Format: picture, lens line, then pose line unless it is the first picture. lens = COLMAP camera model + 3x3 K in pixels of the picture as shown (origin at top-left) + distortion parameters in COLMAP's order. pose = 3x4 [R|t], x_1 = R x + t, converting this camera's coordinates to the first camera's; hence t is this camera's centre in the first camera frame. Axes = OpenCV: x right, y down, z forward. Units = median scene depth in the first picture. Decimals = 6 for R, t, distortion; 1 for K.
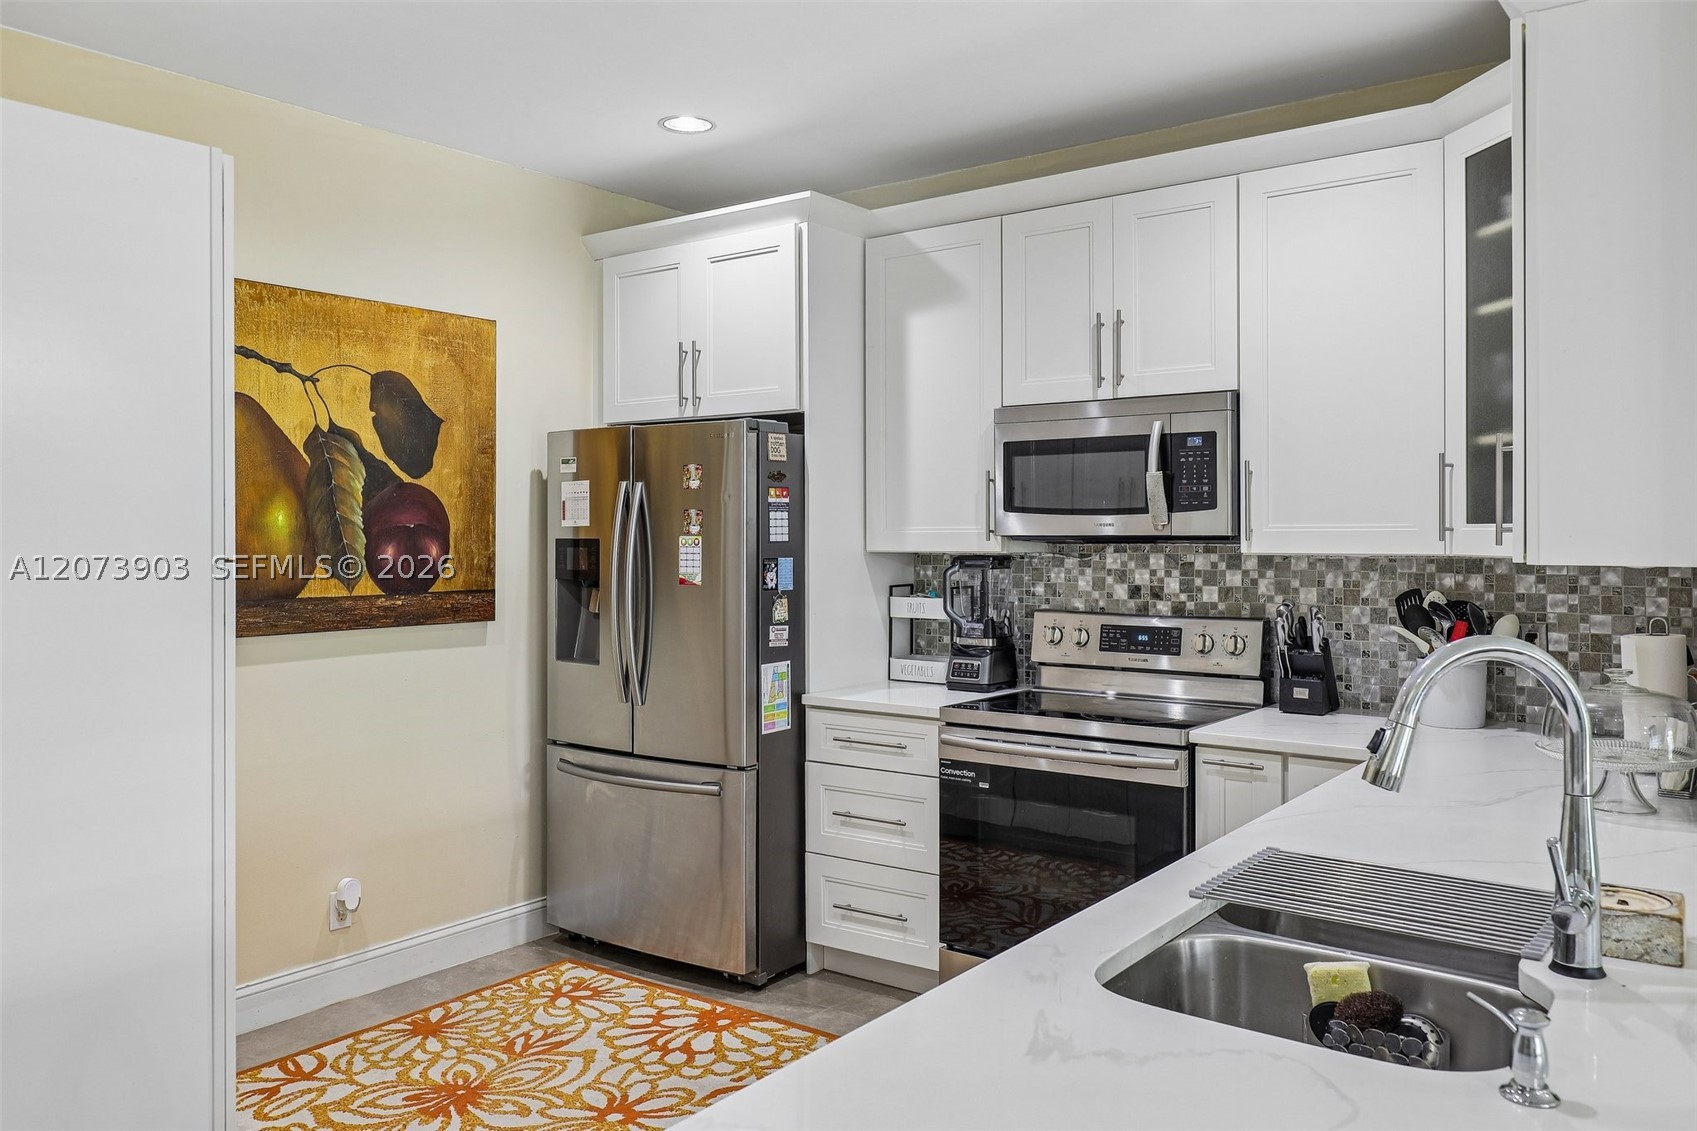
lens RADIAL K [[1287.1, 0, 846.5], [0, 1287.1, 529.0], [0, 0, 1]] dist [-0.002448, 0.000808]
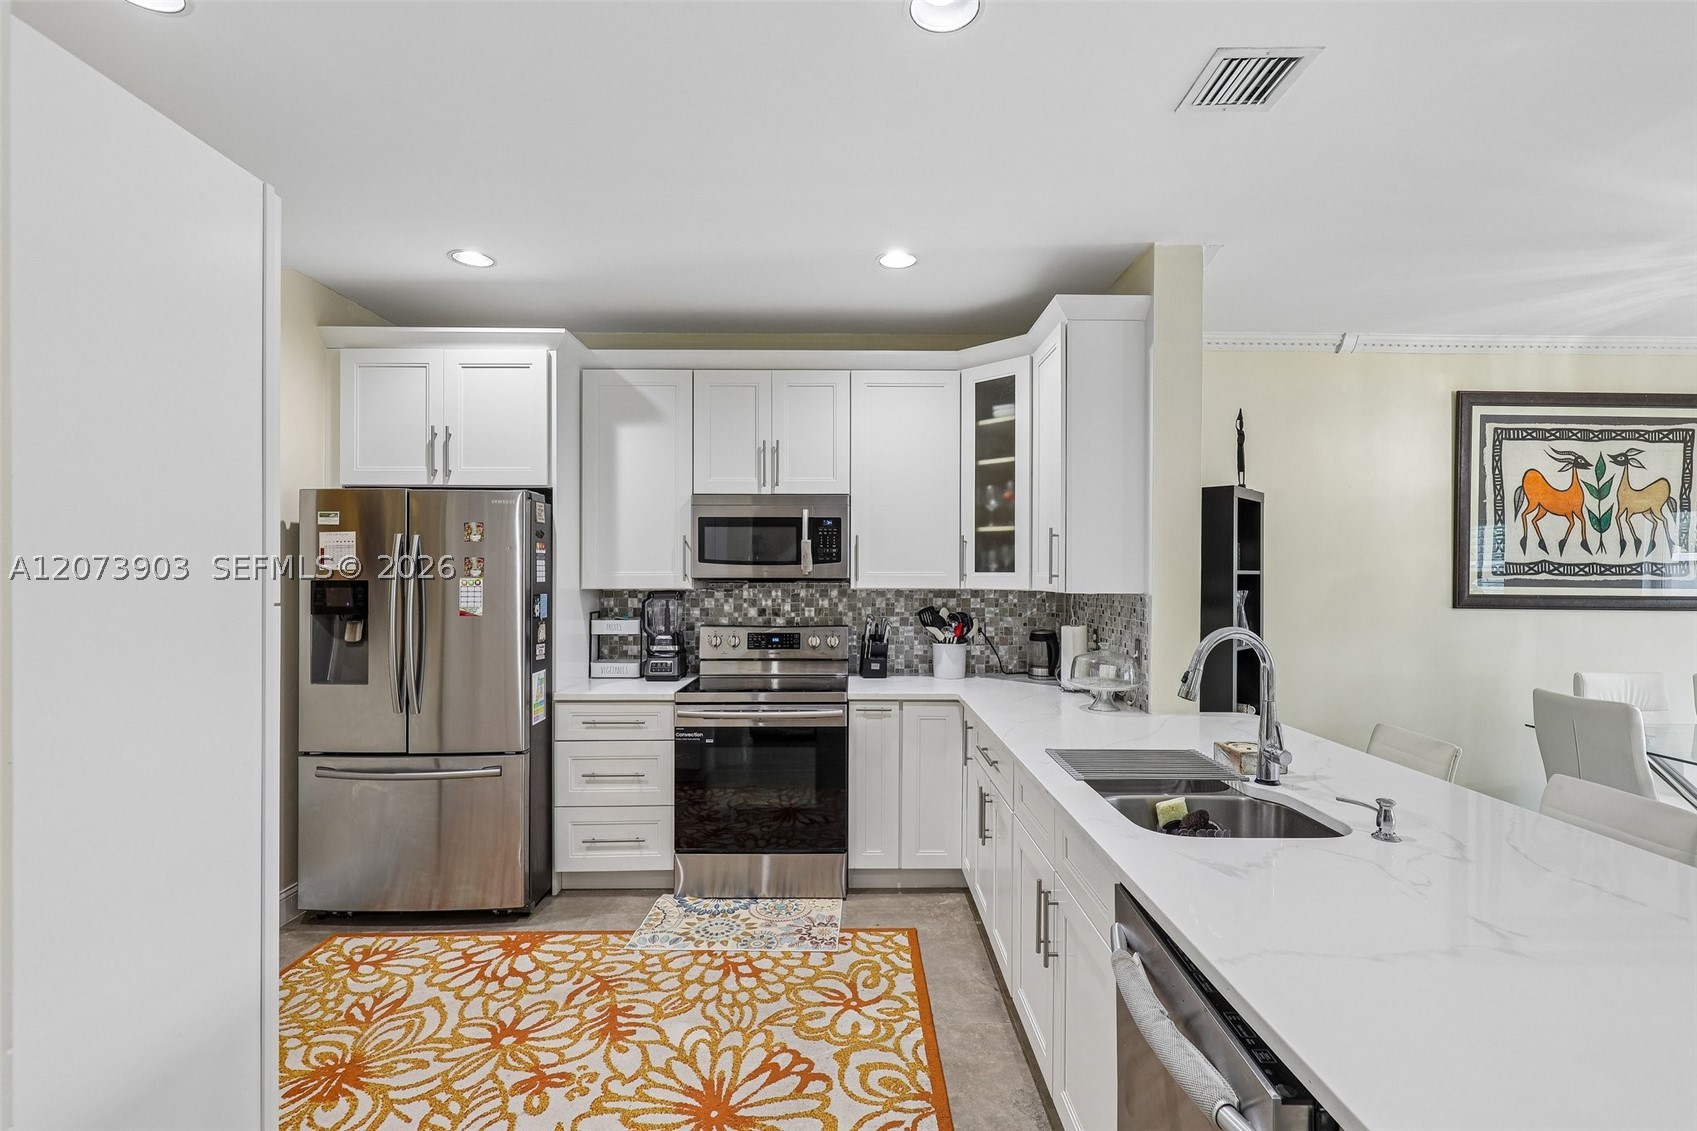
lens RADIAL K [[773.8, 0, 855.2], [0, 773.8, 572.7], [0, 0, 1]] dist [-0.000668, -0.000597]
pose [[0.790560, 0.004501, 0.612368, -0.292820], [-0.004748, 0.999988, -0.001220, -0.000874], [-0.612366, -0.001943, 0.790572, 0.151567]]
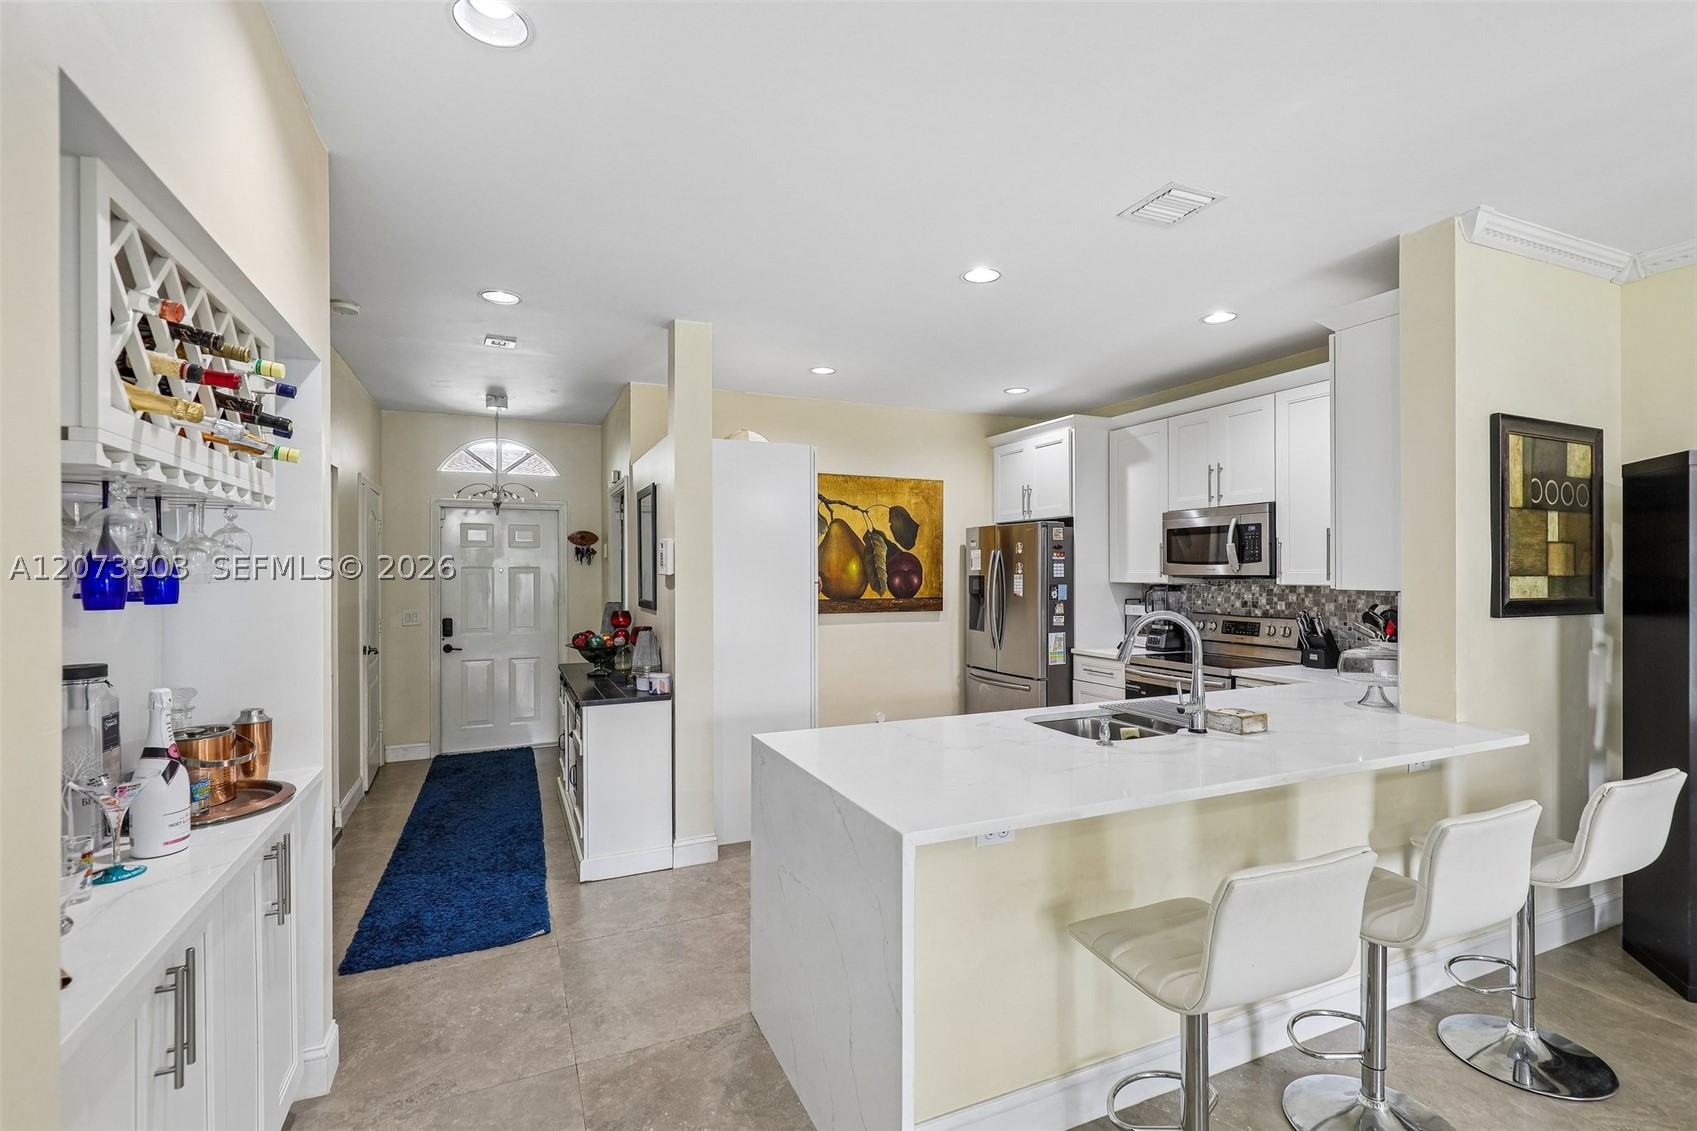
lens RADIAL K [[773.8, 0, 852.4], [0, 773.8, 570.2], [0, 0, 1]] dist [-0.000668, -0.000597]
pose [[0.875213, 0.000730, -0.483738, 0.277166], [-0.000603, 1.000000, 0.000419, -0.002488], [0.483738, -0.000075, 0.875213, -0.316006]]
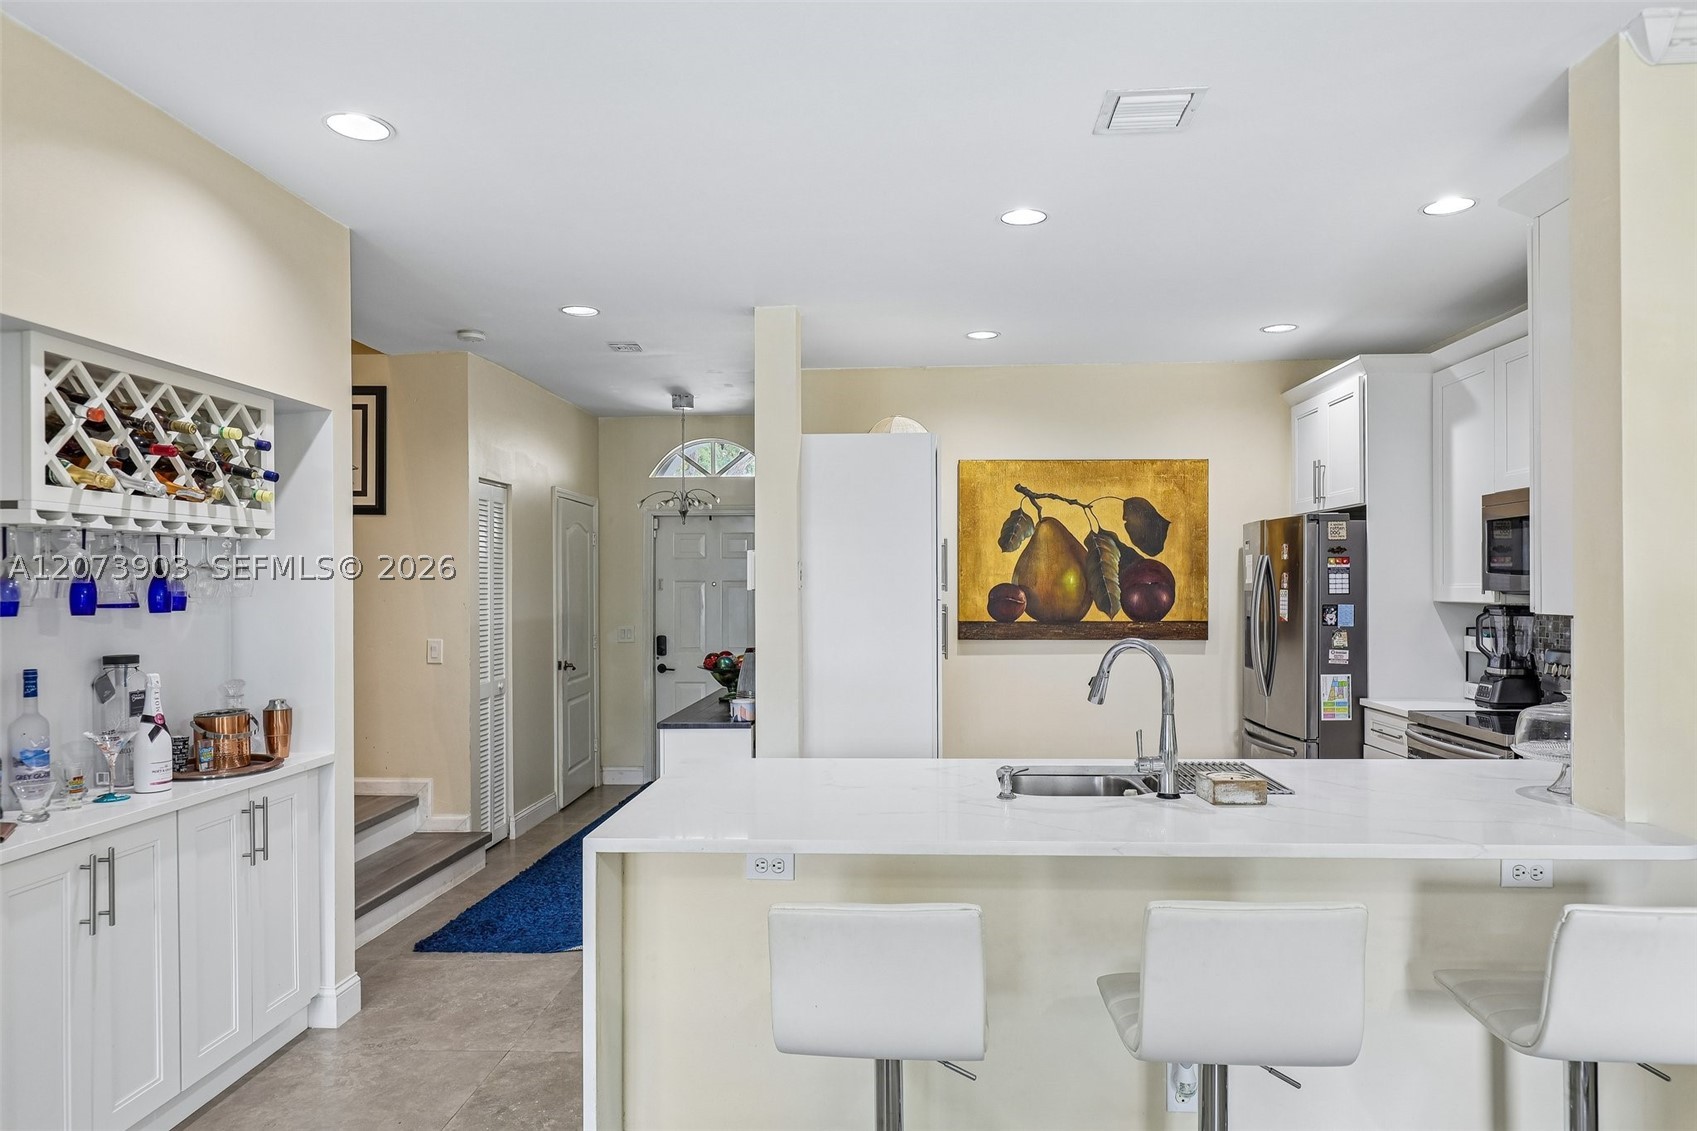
lens RADIAL K [[1062.5, 0, 853.7], [0, 1062.5, 581.1], [0, 0, 1]] dist [-0.000514, 0.001799]
pose [[0.558999, -0.001583, -0.829167, 0.661514], [0.002192, 0.999998, -0.000431, -0.005541], [0.829165, -0.001577, 0.559001, -0.158980]]
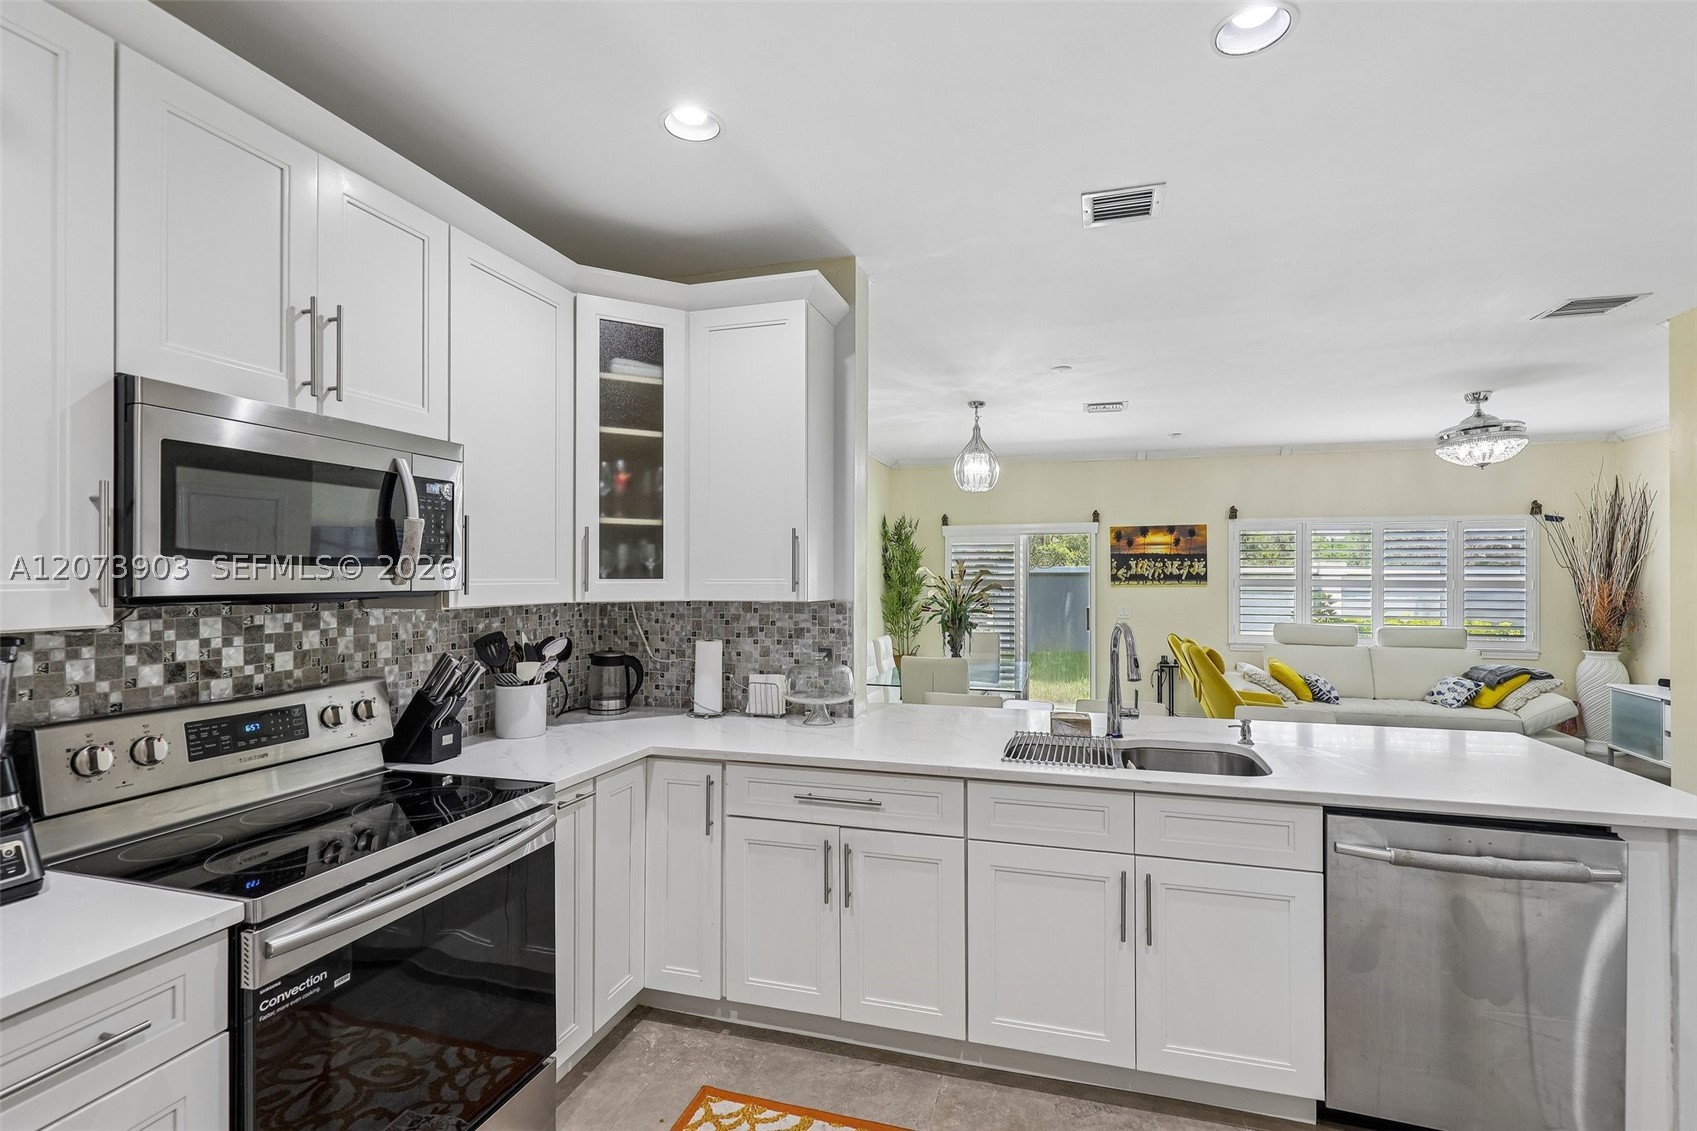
lens RADIAL K [[773.8, 0, 859.8], [0, 773.8, 571.1], [0, 0, 1]] dist [-0.000668, -0.000597]
pose [[-0.355729, 0.011503, 0.934518, -0.320650], [0.003411, 0.999934, -0.011009, -0.001544], [-0.934583, -0.000728, -0.355745, 0.816304]]
